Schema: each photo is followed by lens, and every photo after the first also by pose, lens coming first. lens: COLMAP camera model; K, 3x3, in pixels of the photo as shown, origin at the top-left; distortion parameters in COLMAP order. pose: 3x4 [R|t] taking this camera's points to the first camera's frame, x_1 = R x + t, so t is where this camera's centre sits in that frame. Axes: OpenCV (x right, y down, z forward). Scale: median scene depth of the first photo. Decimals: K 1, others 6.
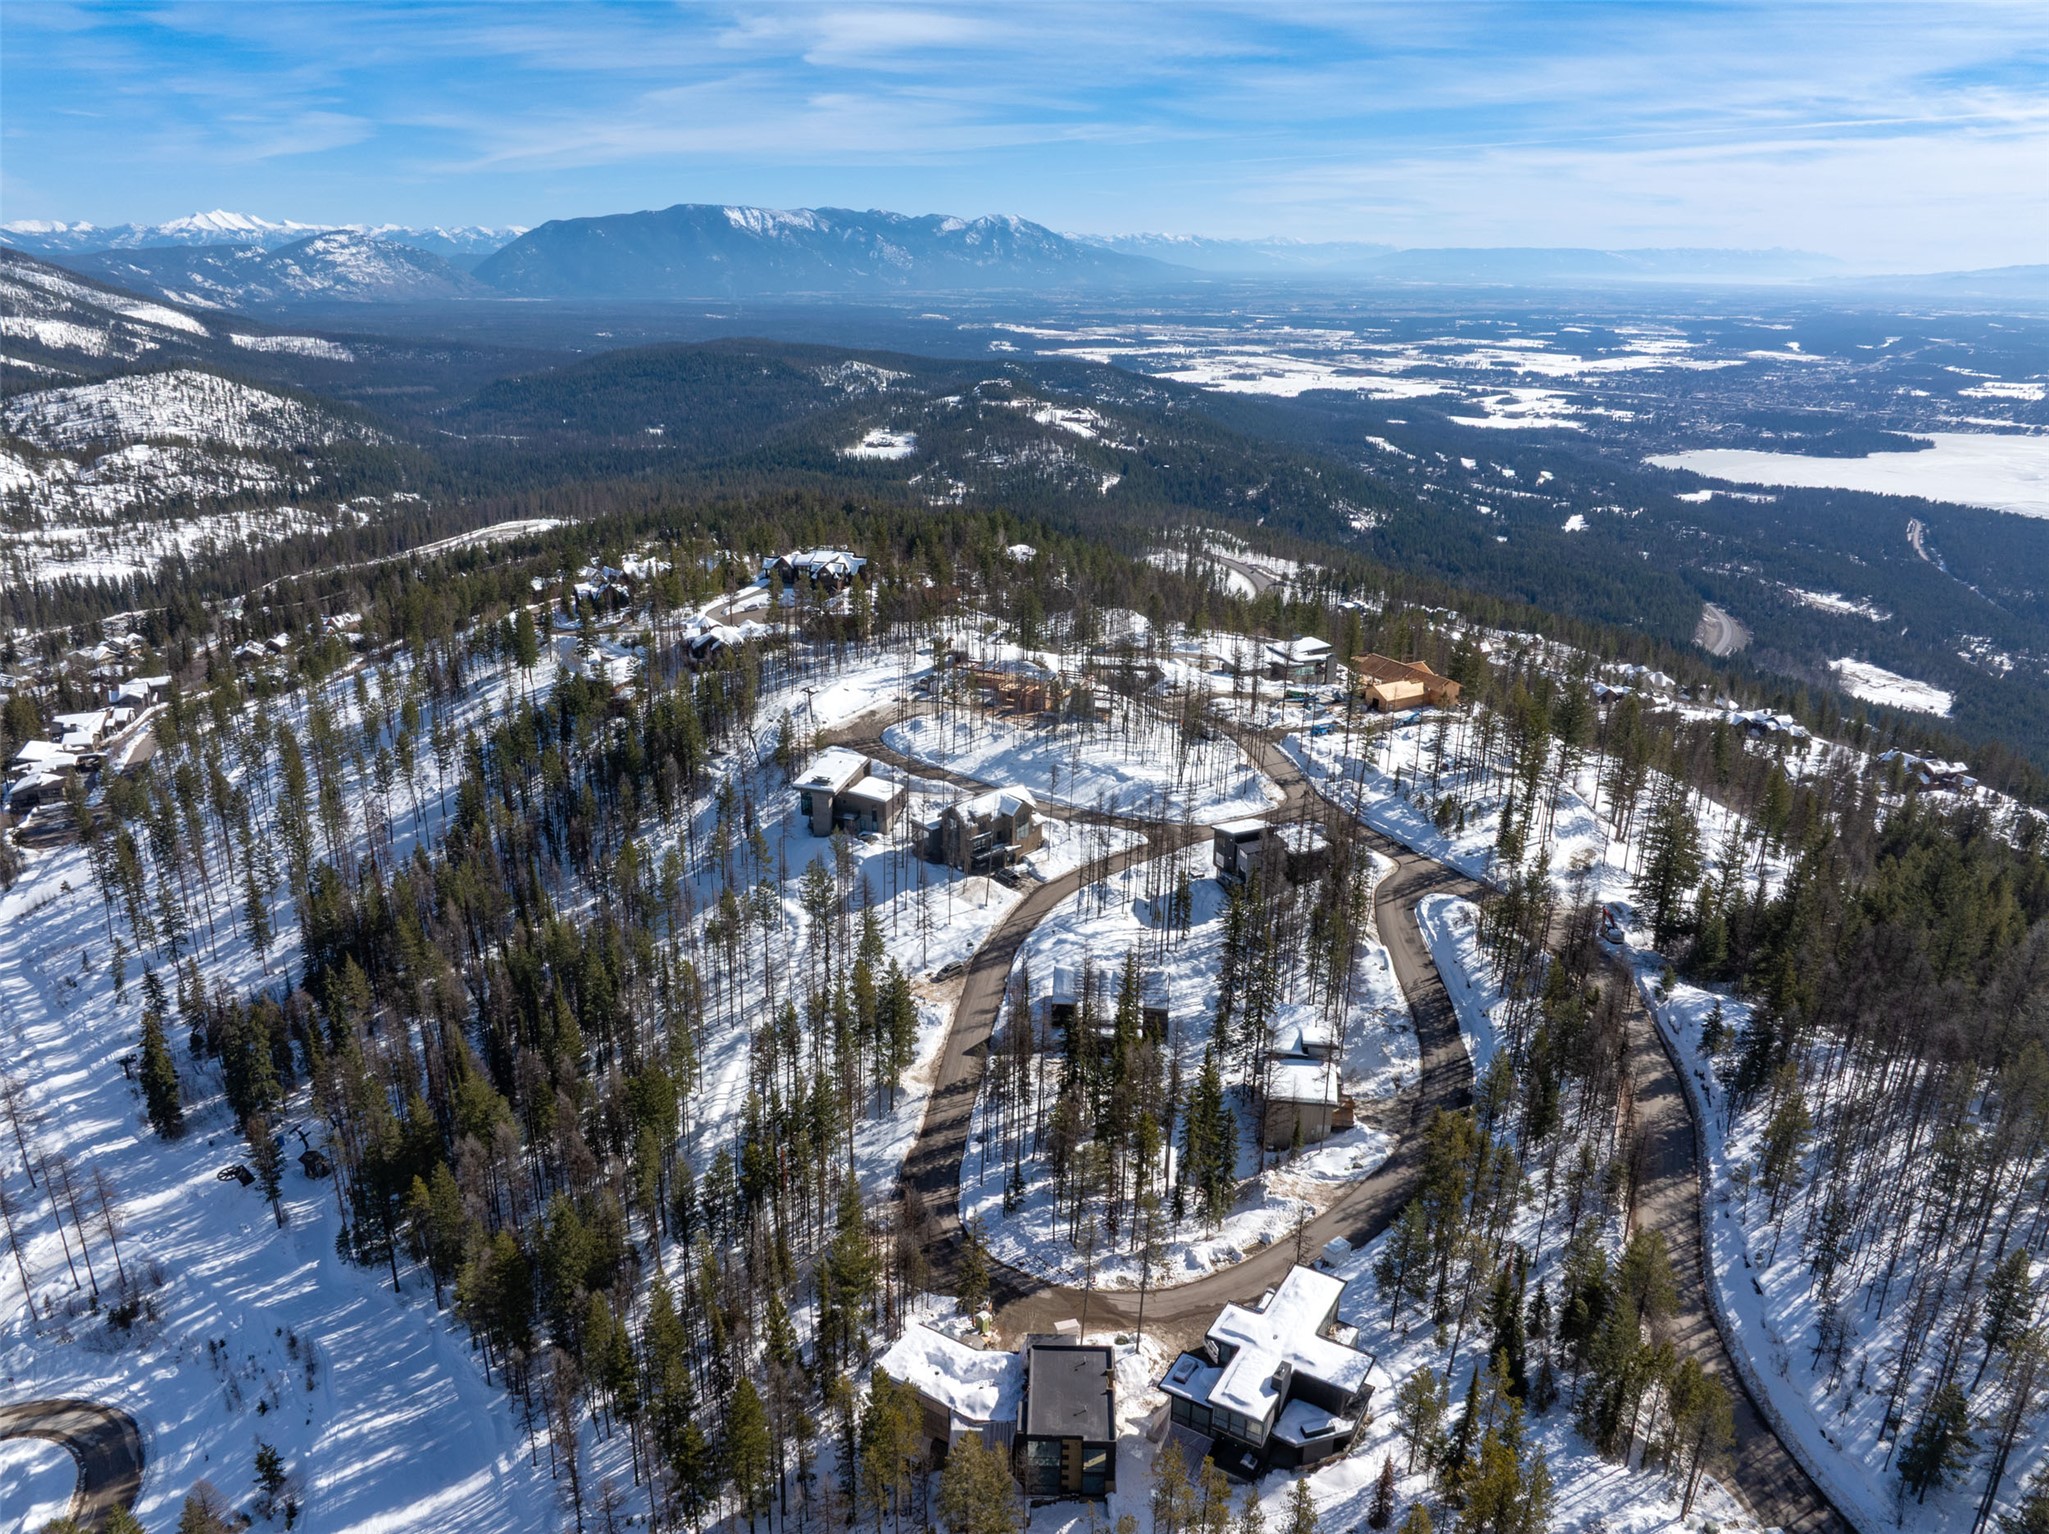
lens RADIAL K [[1439.5, 0, 1024.5], [0, 1439.5, 767.0], [0, 0, 1]] dist [-0.052368, 0.028751]
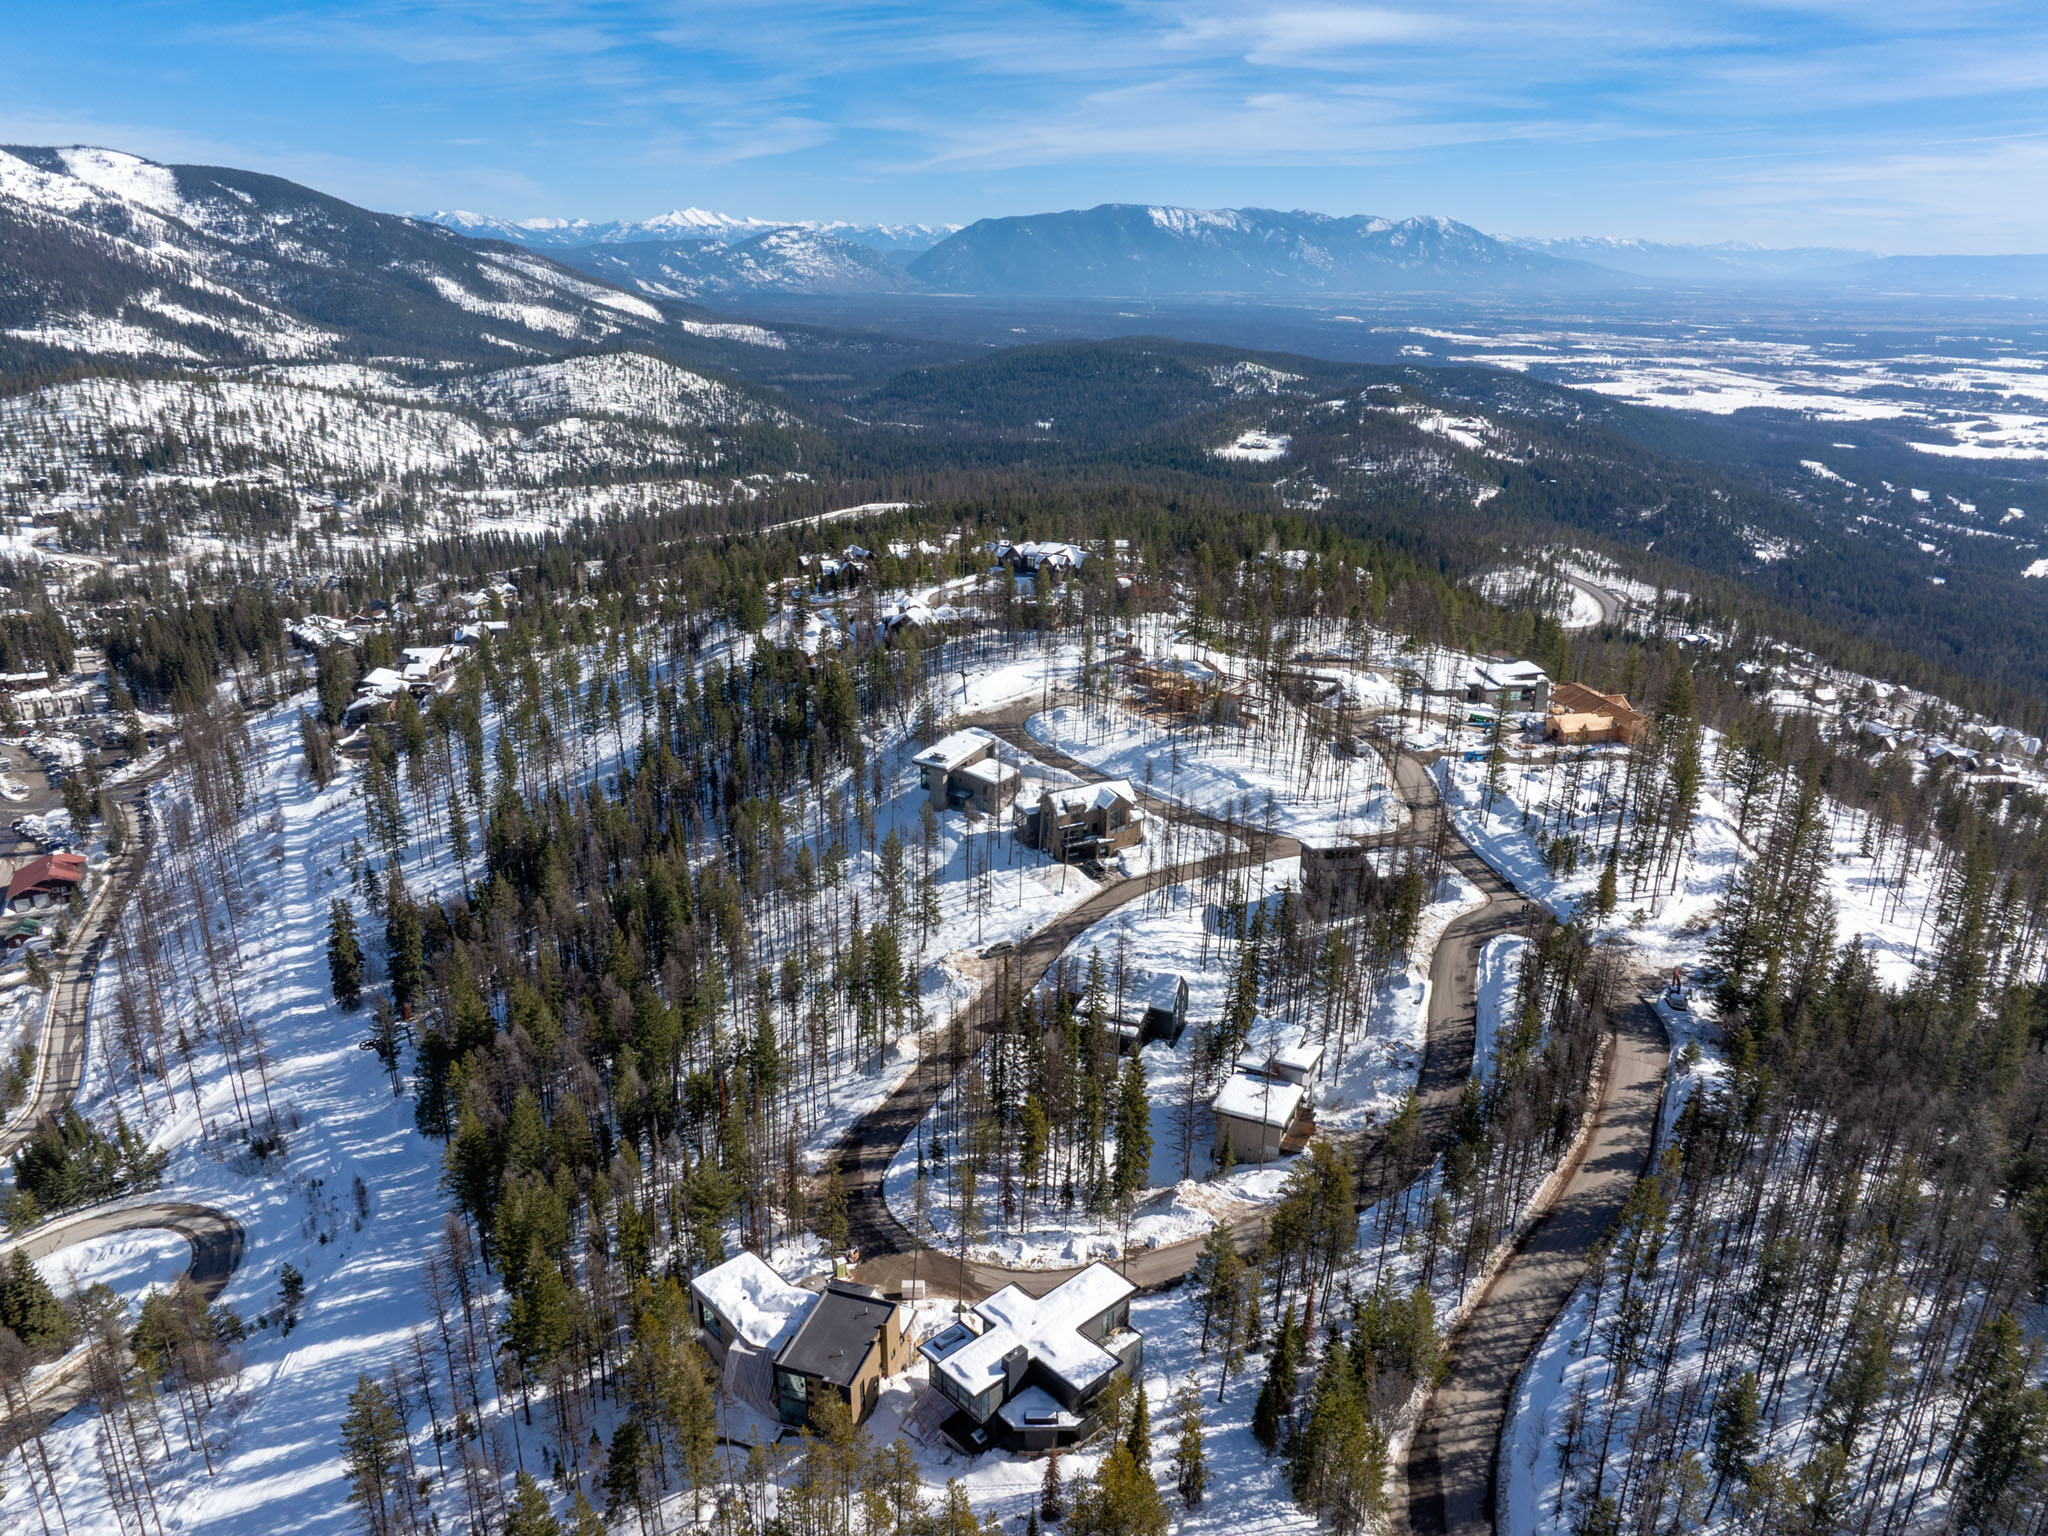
lens RADIAL K [[1439.0, 0, 1024.0], [0, 1439.0, 768.0], [0, 0, 1]] dist [-0.038511, 0.000054]
pose [[0.962557, 0.094104, -0.254220, 0.106034], [-0.093993, 0.995493, 0.012613, -0.001216], [0.254261, 0.011754, 0.967064, 0.003349]]
